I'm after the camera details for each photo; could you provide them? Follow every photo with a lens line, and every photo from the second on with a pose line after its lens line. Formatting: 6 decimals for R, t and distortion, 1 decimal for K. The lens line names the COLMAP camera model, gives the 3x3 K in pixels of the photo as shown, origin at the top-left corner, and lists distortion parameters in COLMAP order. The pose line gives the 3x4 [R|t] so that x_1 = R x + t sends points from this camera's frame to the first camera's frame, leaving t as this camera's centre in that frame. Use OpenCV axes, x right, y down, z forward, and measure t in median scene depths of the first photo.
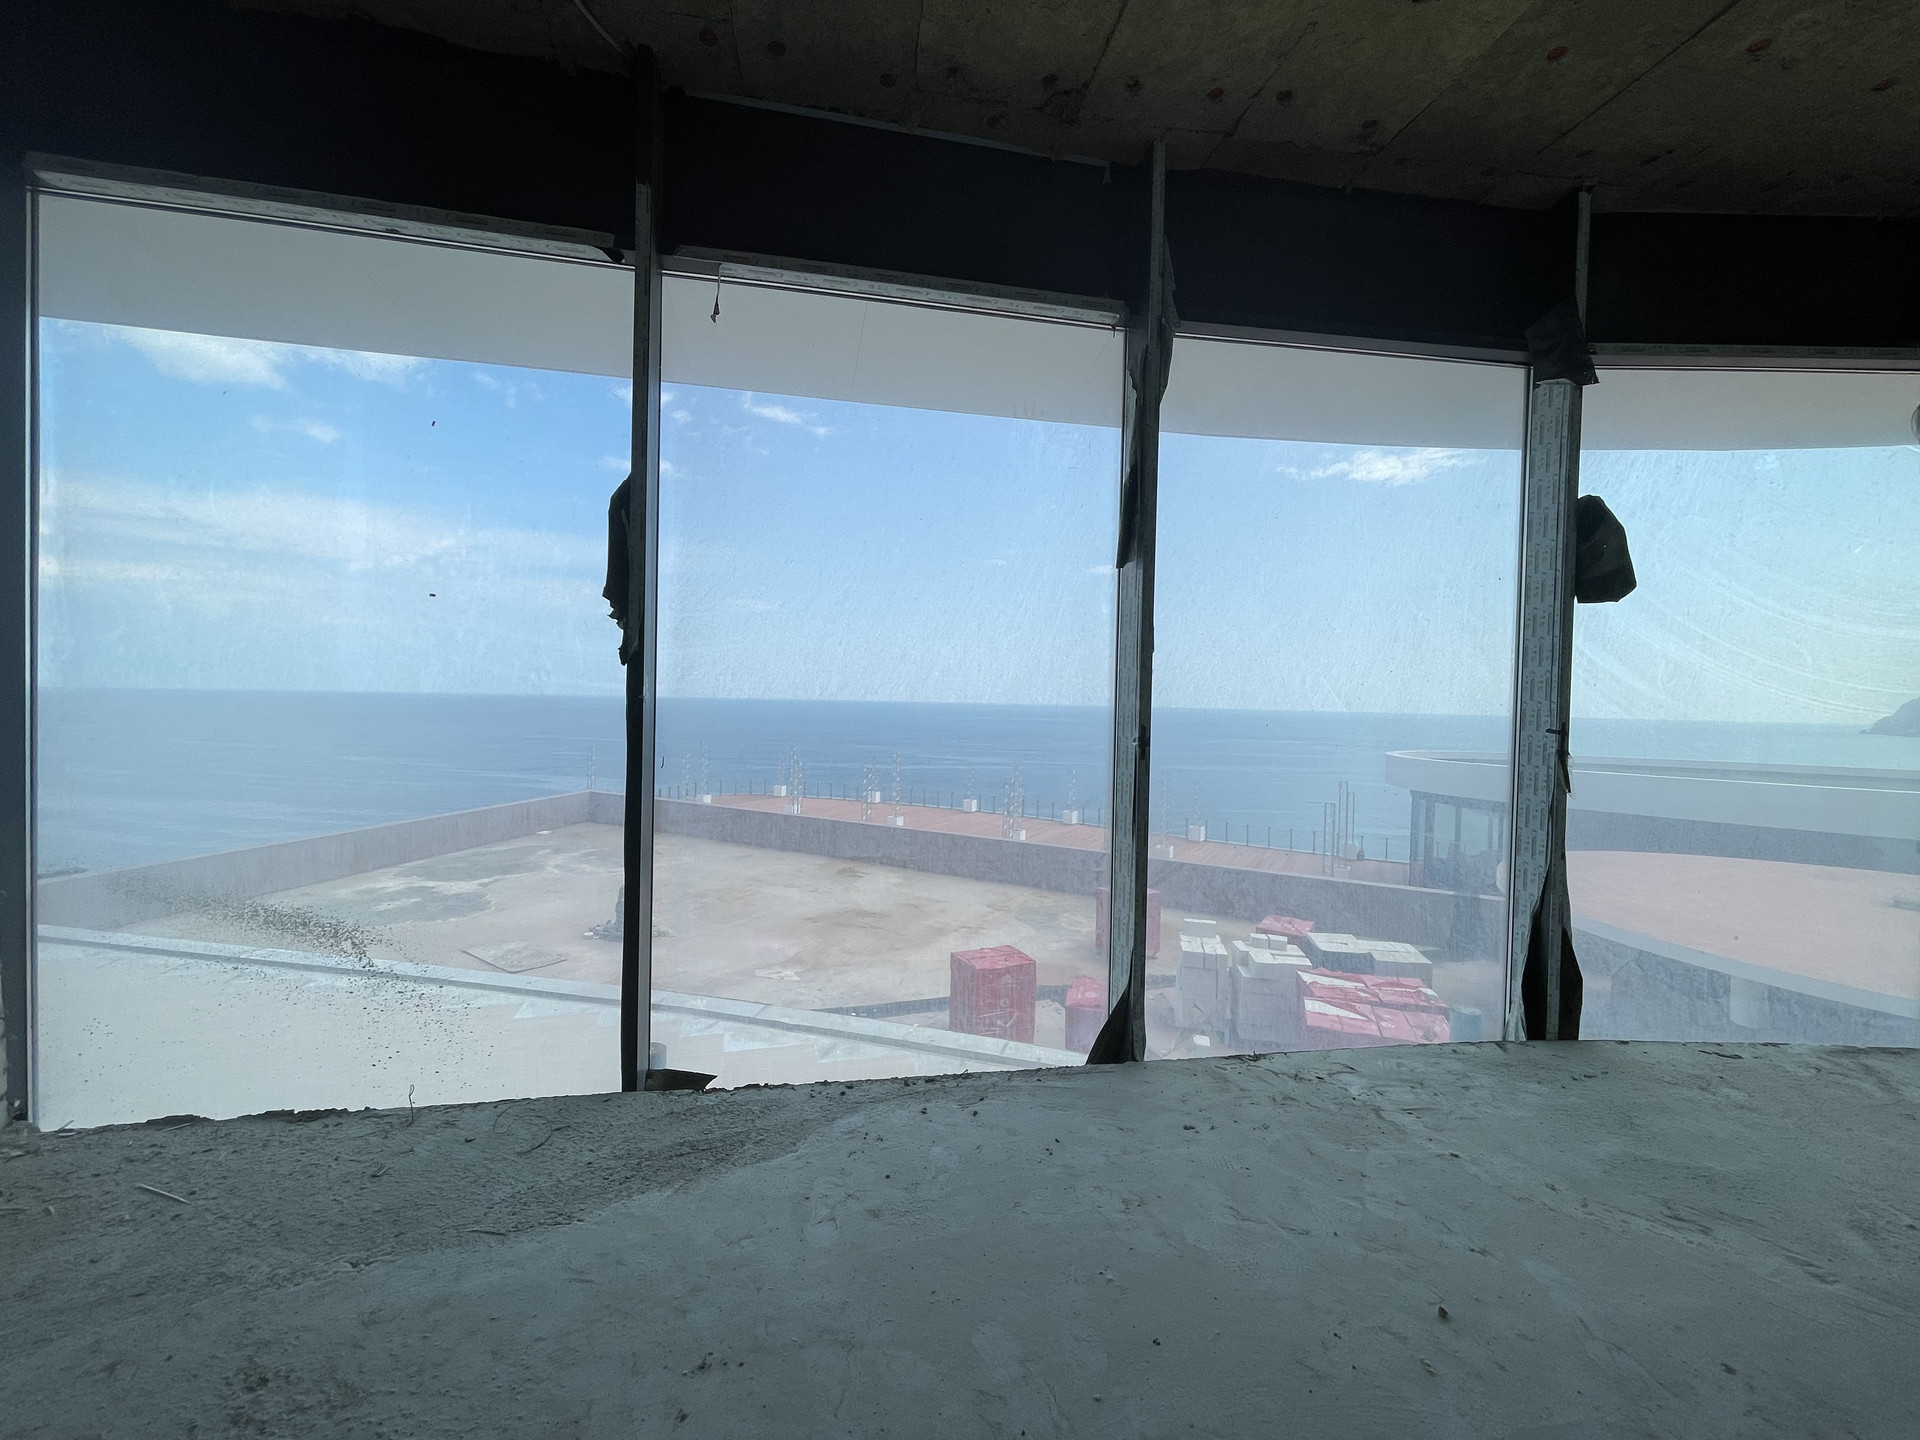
lens RADIAL K [[779.0, 0, 957.4], [0, 779.0, 697.5], [0, 0, 1]] dist [-0.001818, 0.000125]
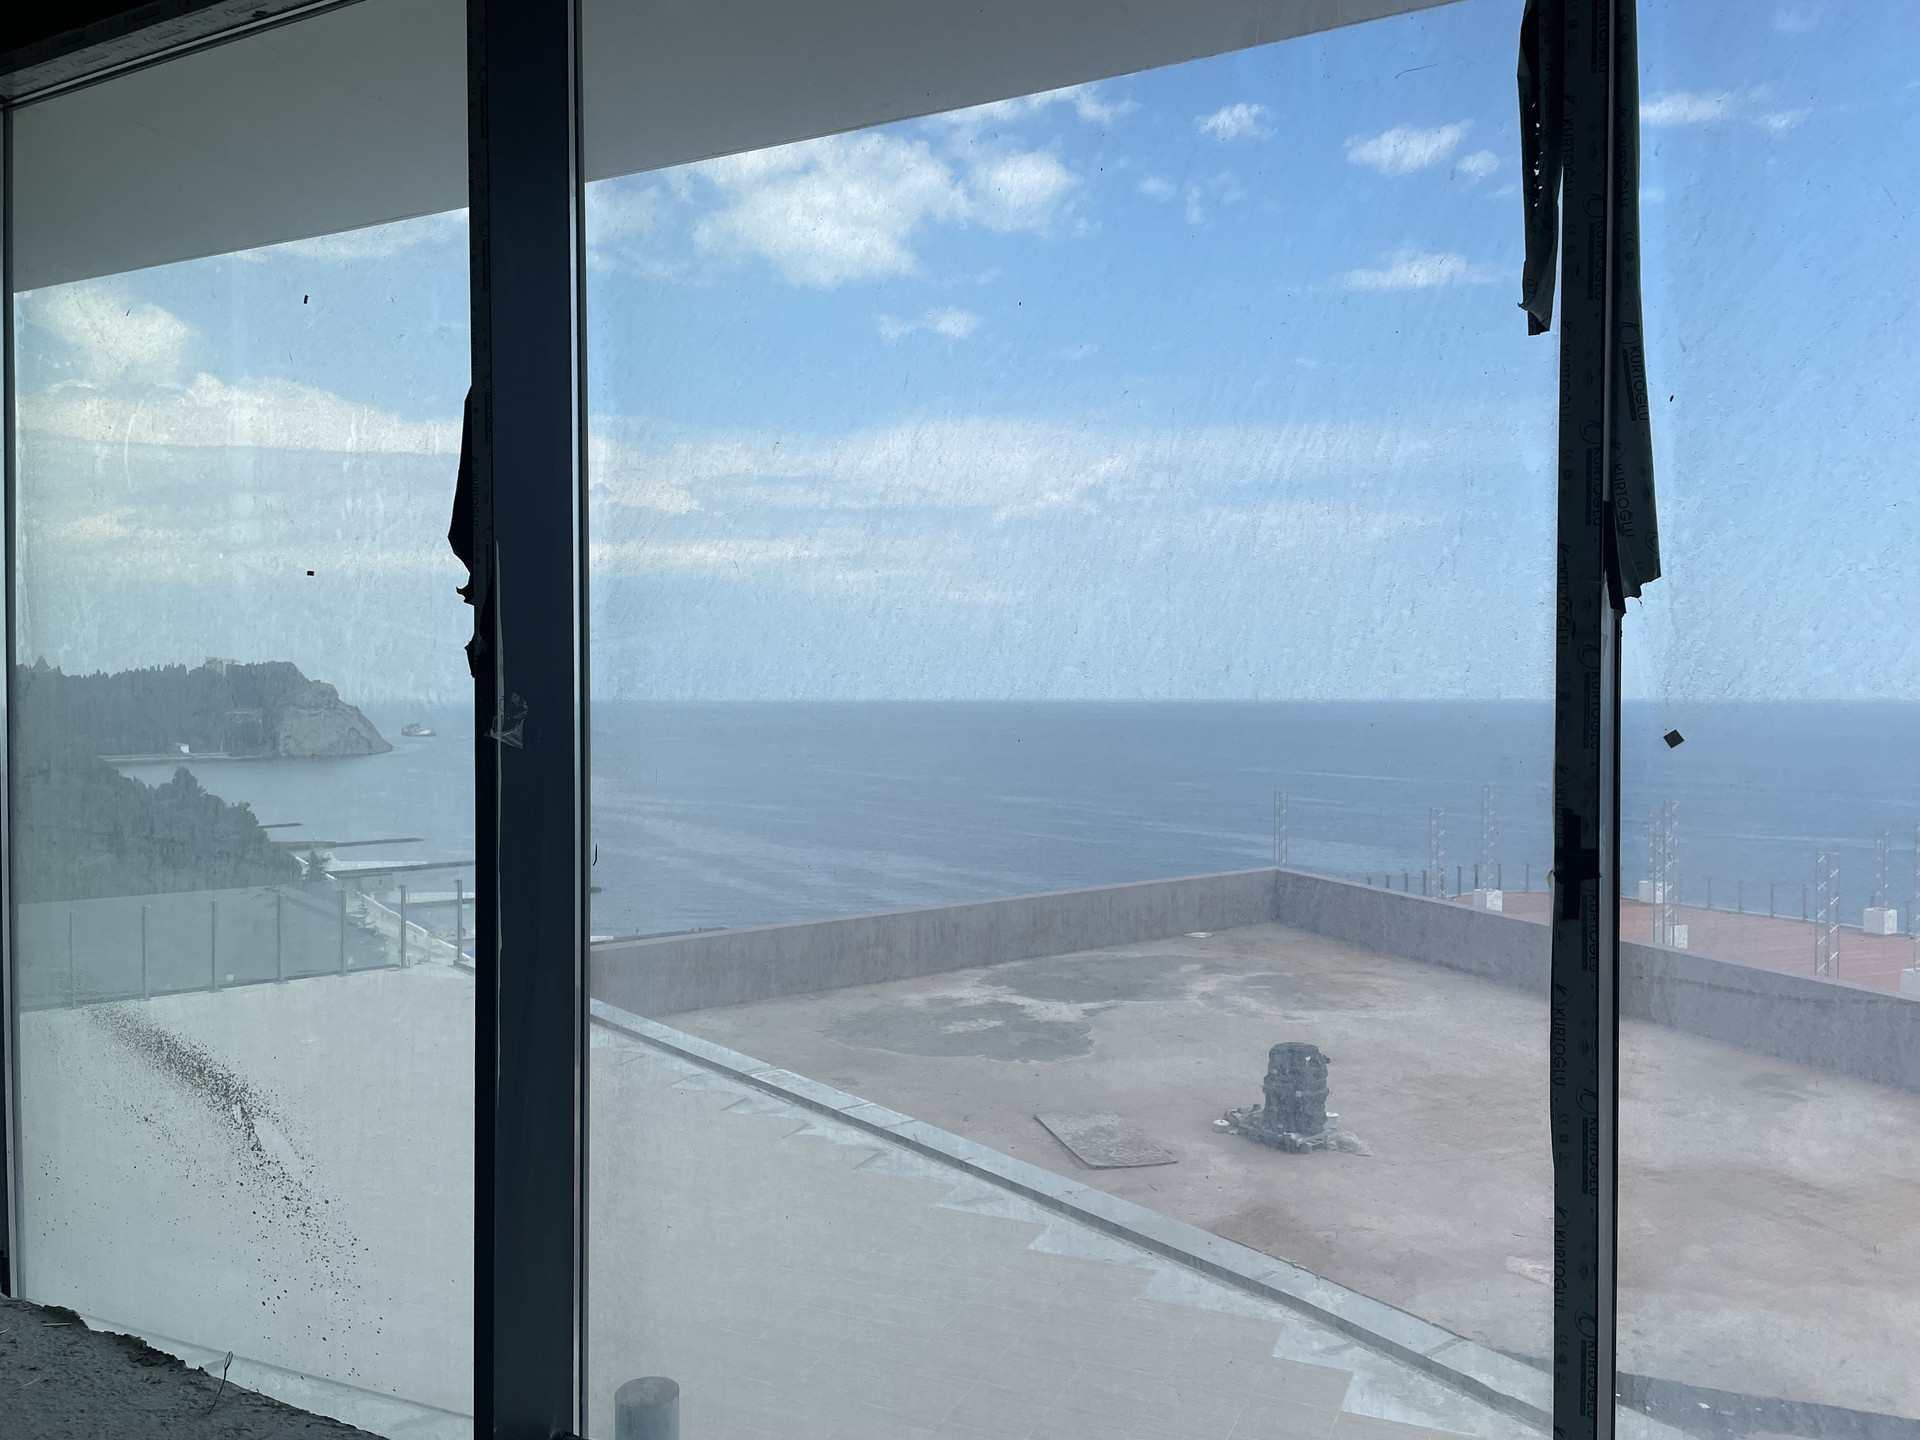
lens RADIAL K [[1453.8, 0, 958.7], [0, 1453.8, 702.8], [0, 0, 1]] dist [0.077624, -0.093198]
pose [[0.767989, -0.015847, -0.640267, 0.078306], [0.017317, 0.999842, -0.003975, -0.002134], [0.640229, -0.008035, 0.768142, 0.067870]]
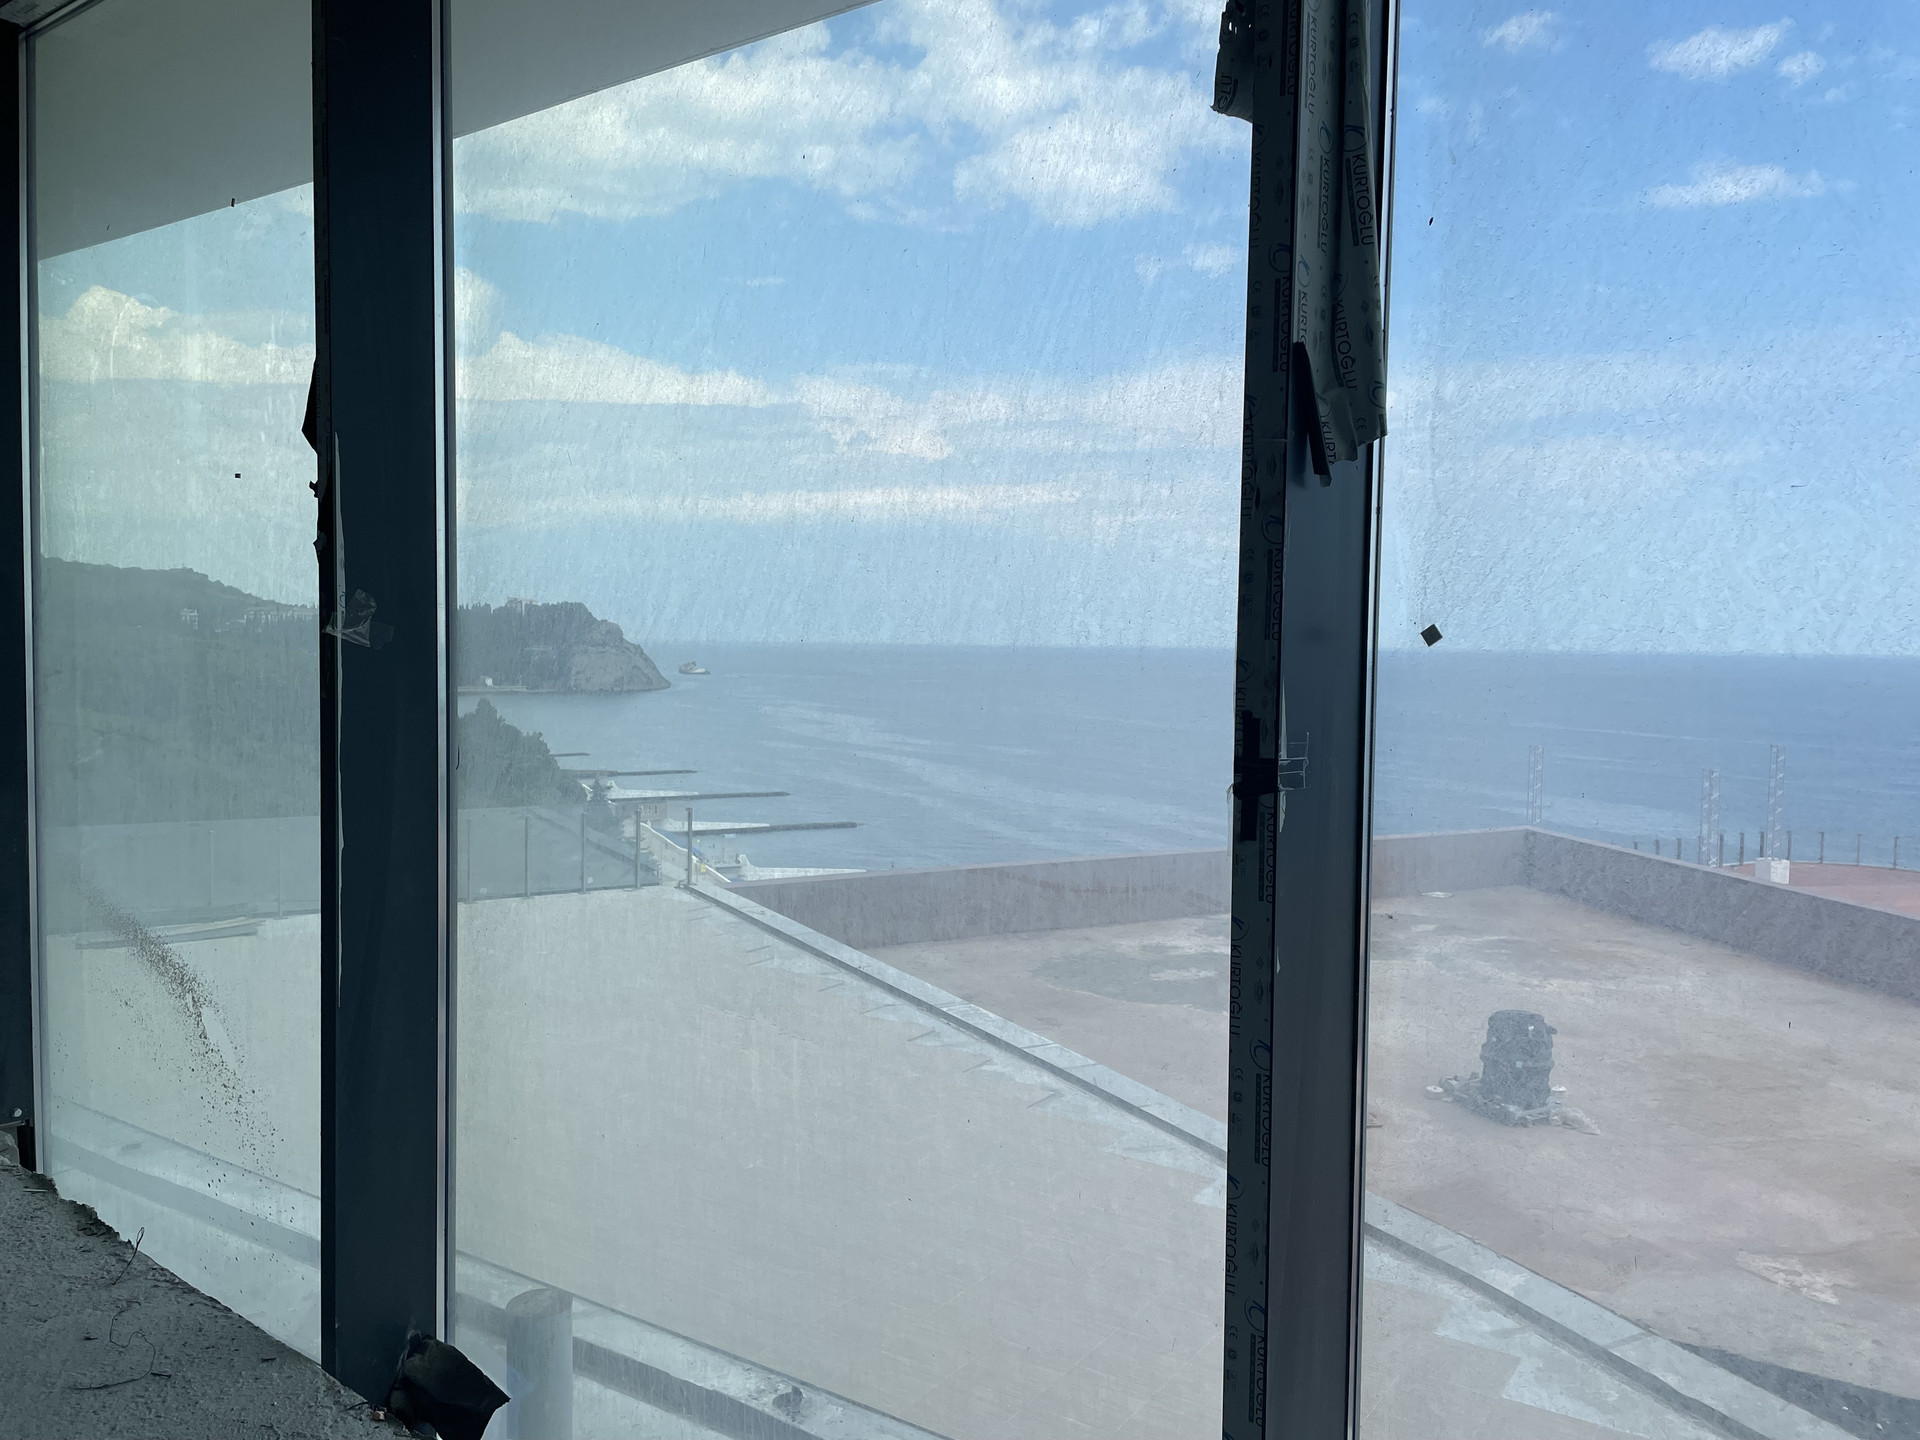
lens RADIAL K [[1453.8, 0, 962.5], [0, 1453.8, 691.8], [0, 0, 1]] dist [0.077624, -0.093198]
pose [[0.646483, 0.017464, -0.762728, 0.101256], [0.001371, 0.999710, 0.024052, 0.002662], [0.762927, -0.016595, 0.646272, 0.107702]]
